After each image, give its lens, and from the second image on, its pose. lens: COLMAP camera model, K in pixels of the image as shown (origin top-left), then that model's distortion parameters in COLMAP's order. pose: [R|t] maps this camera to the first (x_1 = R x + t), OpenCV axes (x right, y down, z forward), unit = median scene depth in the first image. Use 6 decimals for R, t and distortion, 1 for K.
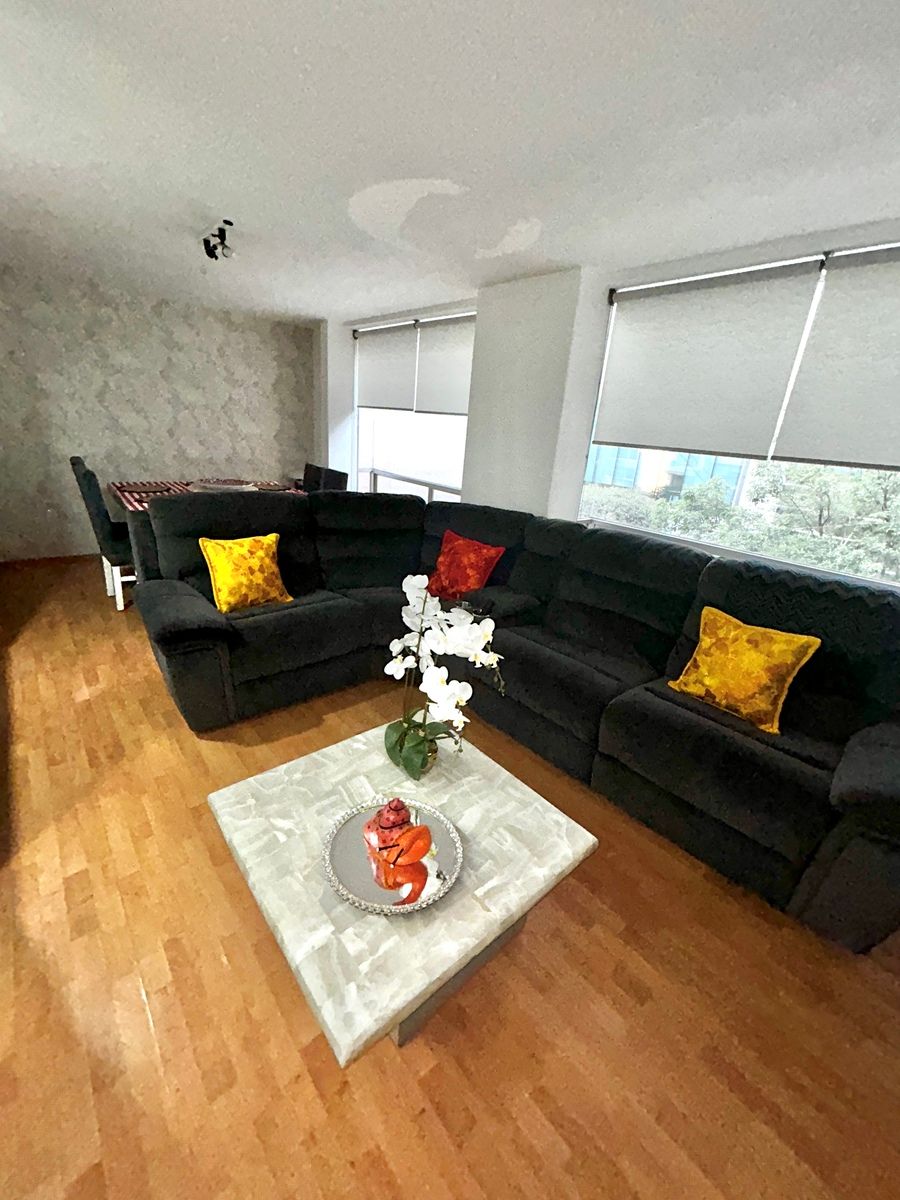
lens RADIAL K [[482.7, 0, 447.9], [0, 482.7, 602.1], [0, 0, 1]] dist [-0.004163, 0.001435]
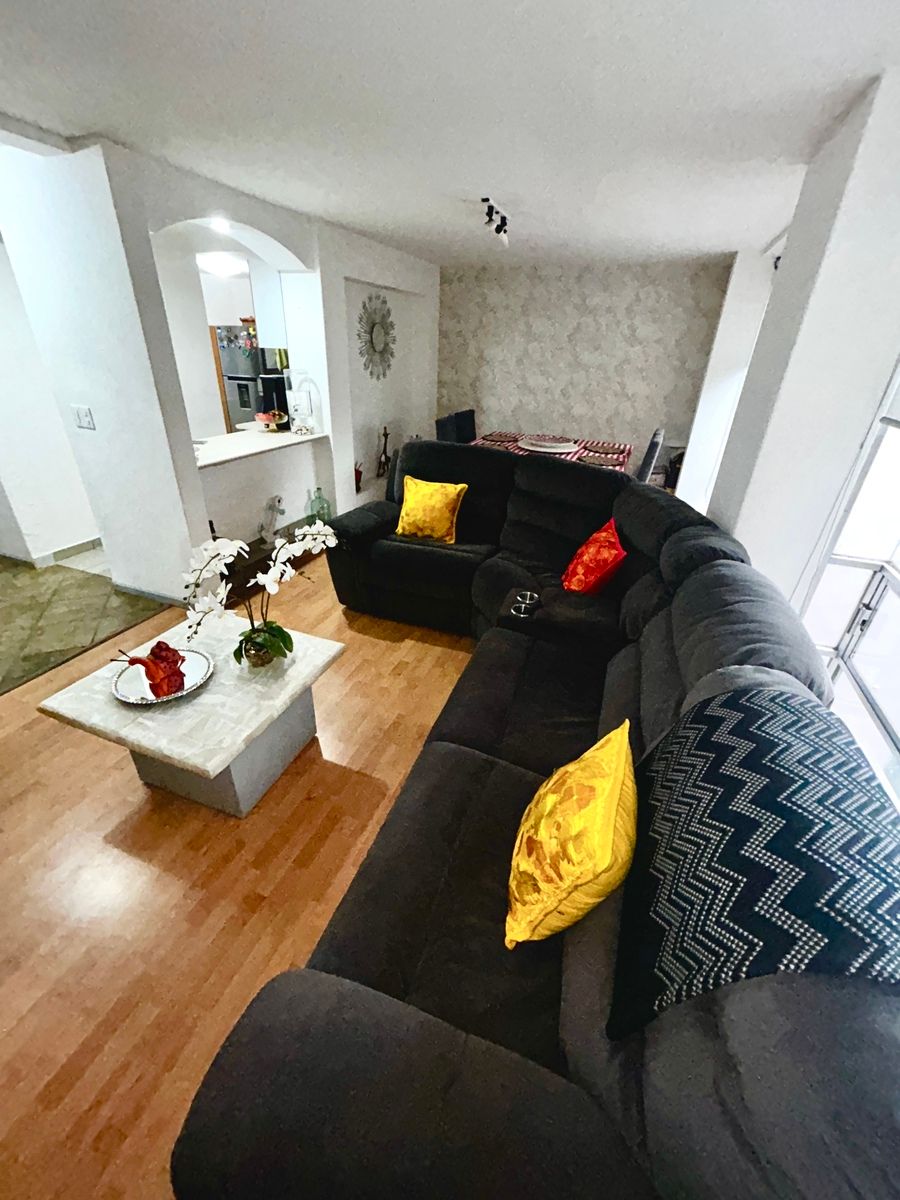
lens RADIAL K [[482.7, 0, 450.4], [0, 482.7, 601.8], [0, 0, 1]] dist [-0.004163, 0.001435]
pose [[0.484172, 0.357904, -0.798424, 0.660080], [-0.299966, 0.925110, 0.232790, -0.145994], [0.821947, 0.126790, 0.555272, 0.391524]]
